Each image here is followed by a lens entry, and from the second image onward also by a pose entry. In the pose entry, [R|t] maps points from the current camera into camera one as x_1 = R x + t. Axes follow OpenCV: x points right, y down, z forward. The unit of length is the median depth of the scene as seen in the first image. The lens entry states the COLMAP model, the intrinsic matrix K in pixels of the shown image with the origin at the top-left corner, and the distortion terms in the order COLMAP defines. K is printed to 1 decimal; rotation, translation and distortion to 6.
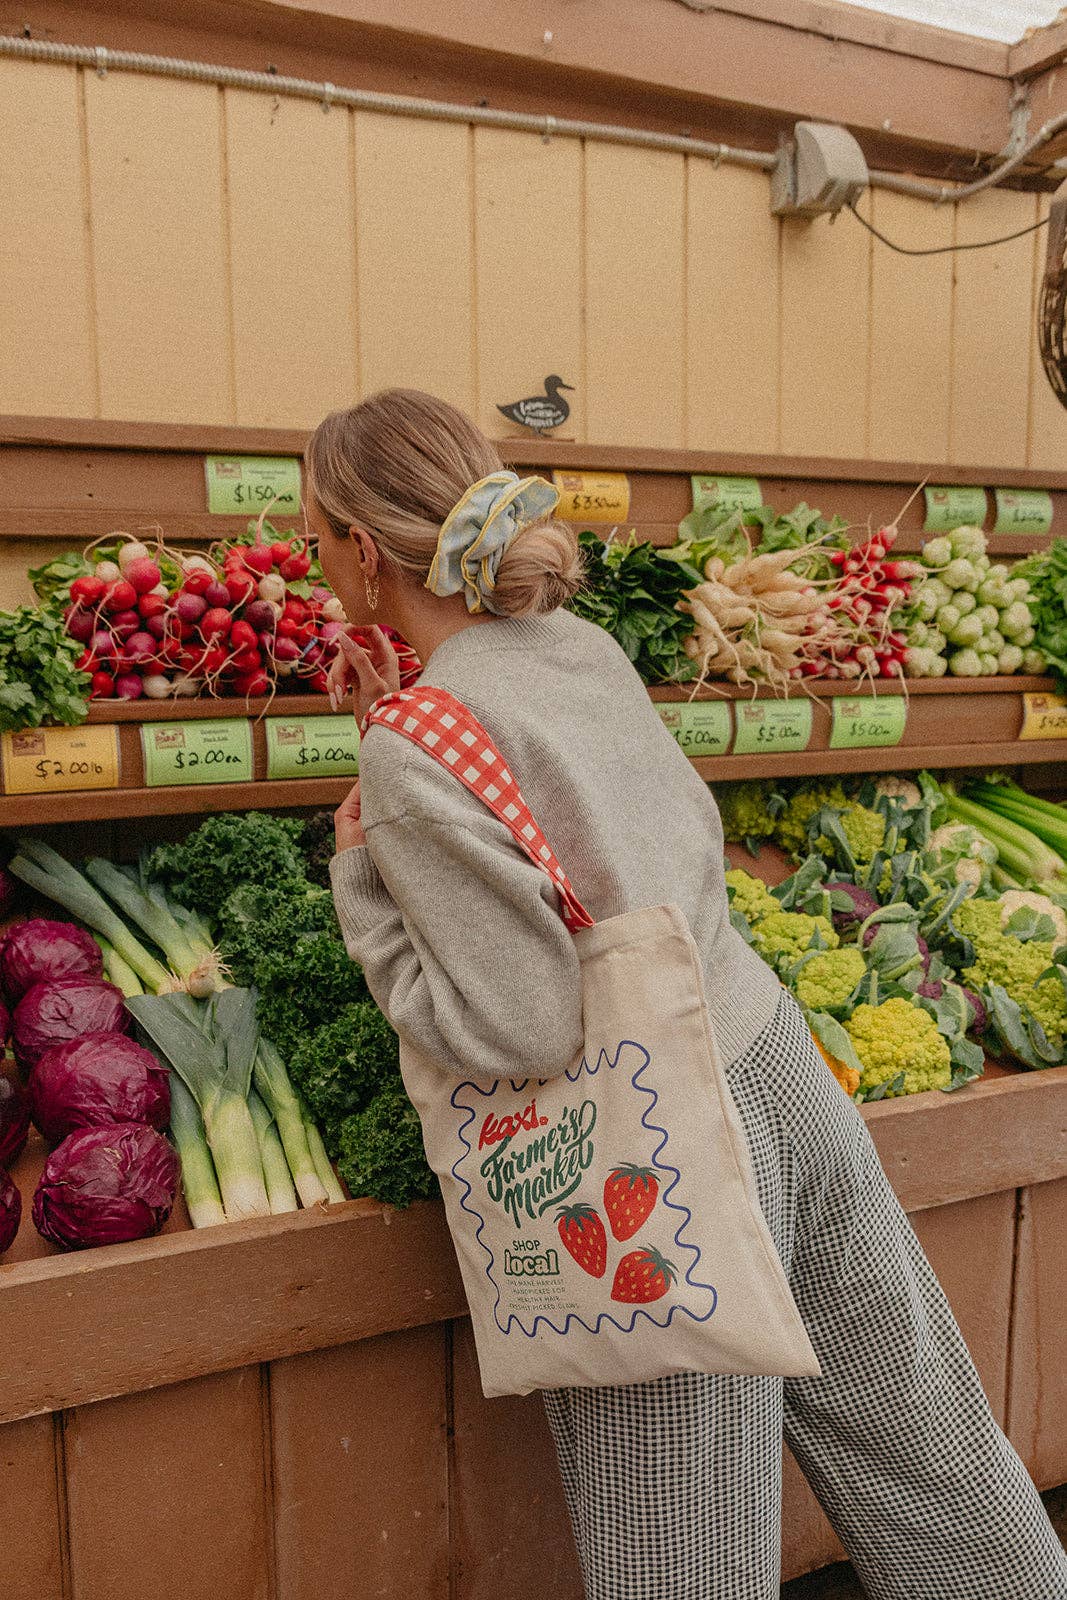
lens RADIAL K [[1326.7, 0, 531.2], [0, 1326.7, 792.5], [0, 0, 1]] dist [-0.008293, 0.028756]
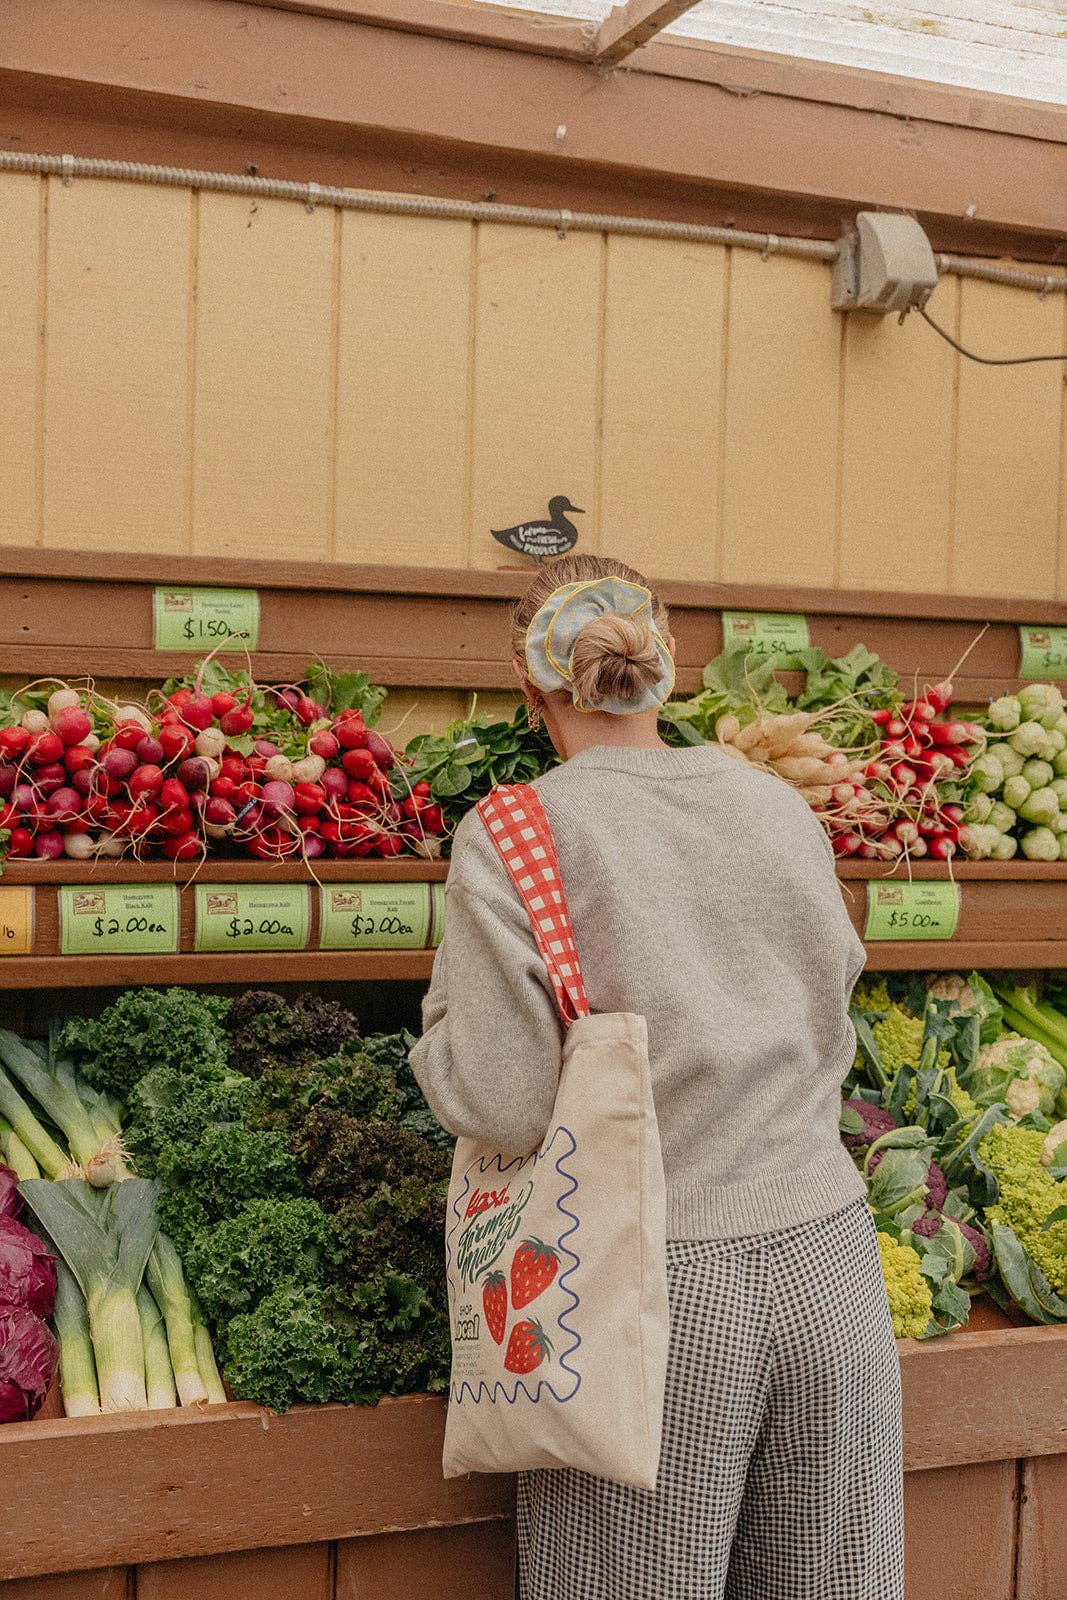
lens RADIAL K [[1954.8, 0, 544.5], [0, 1954.8, 799.1], [0, 0, 1]] dist [0.007394, 0.000000]
pose [[0.996760, 0.037953, -0.070916, 0.117027], [-0.043675, 0.995760, -0.080959, -0.014447], [0.067542, 0.083794, 0.994191, -0.287253]]
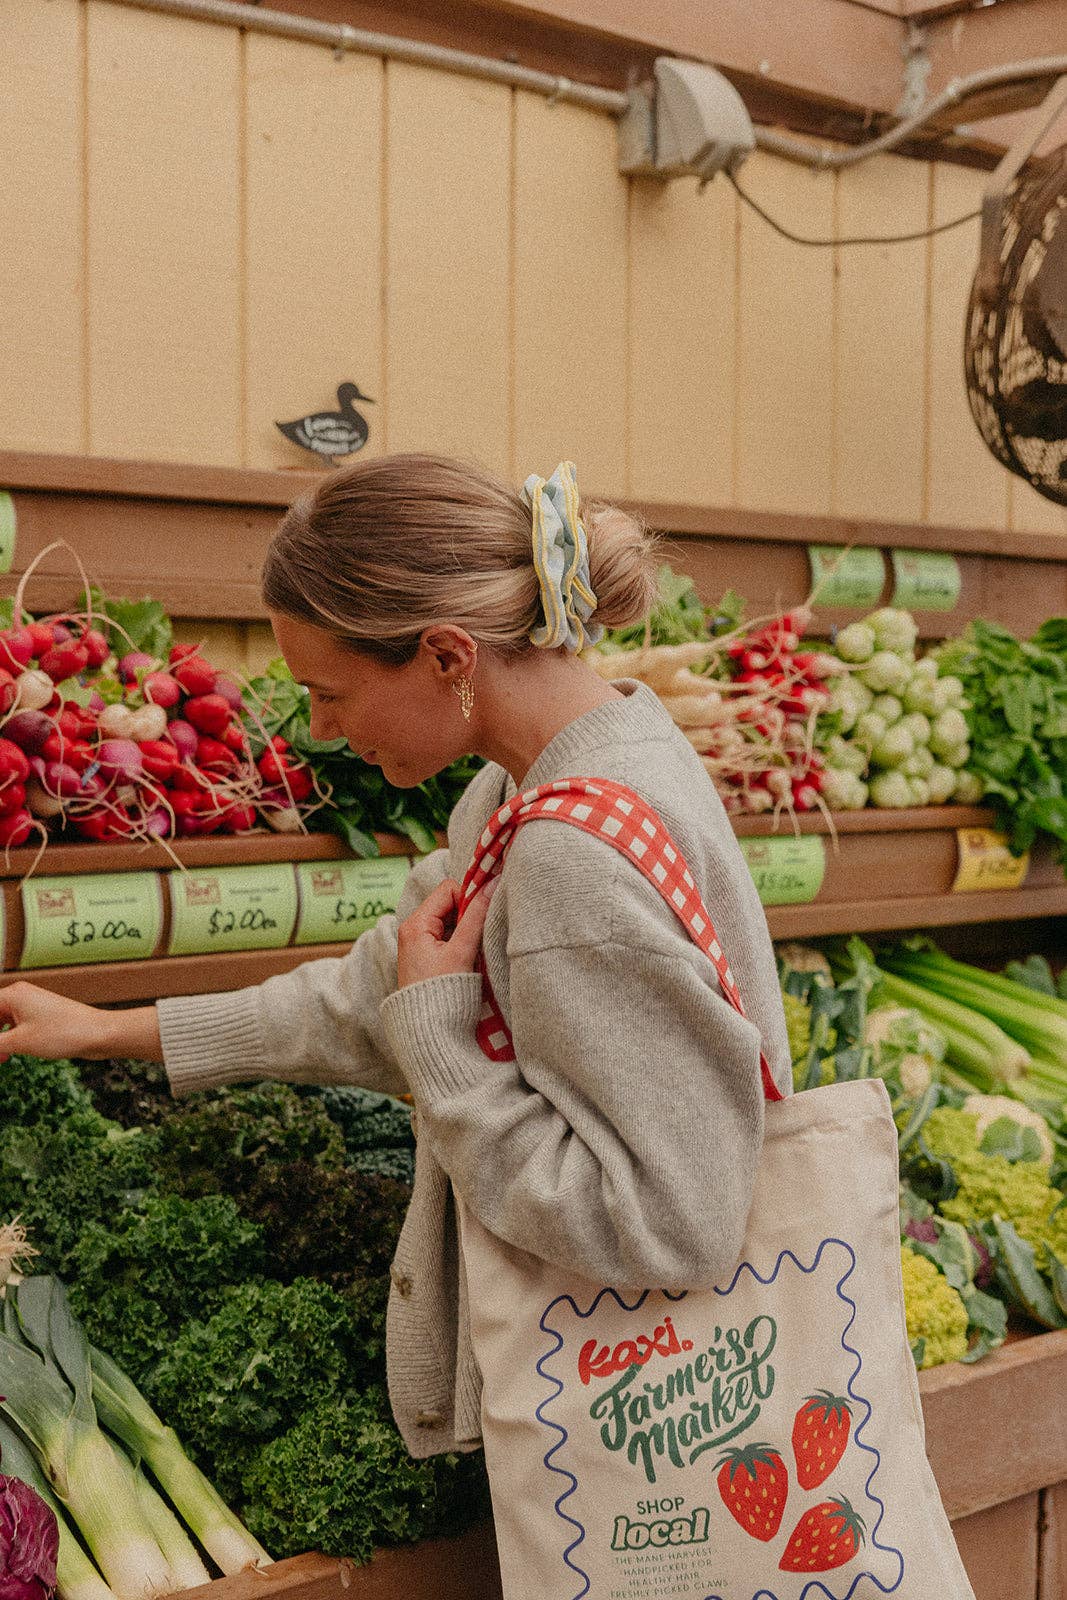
lens RADIAL K [[2185.7, 0, 537.3], [0, 2185.7, 797.7], [0, 0, 1]] dist [0.030822, 0.000000]
pose [[0.962847, 0.002317, 0.270037, -0.222758], [0.016996, 0.997461, -0.069159, -0.013660], [-0.269511, 0.071179, 0.960363, -0.142471]]
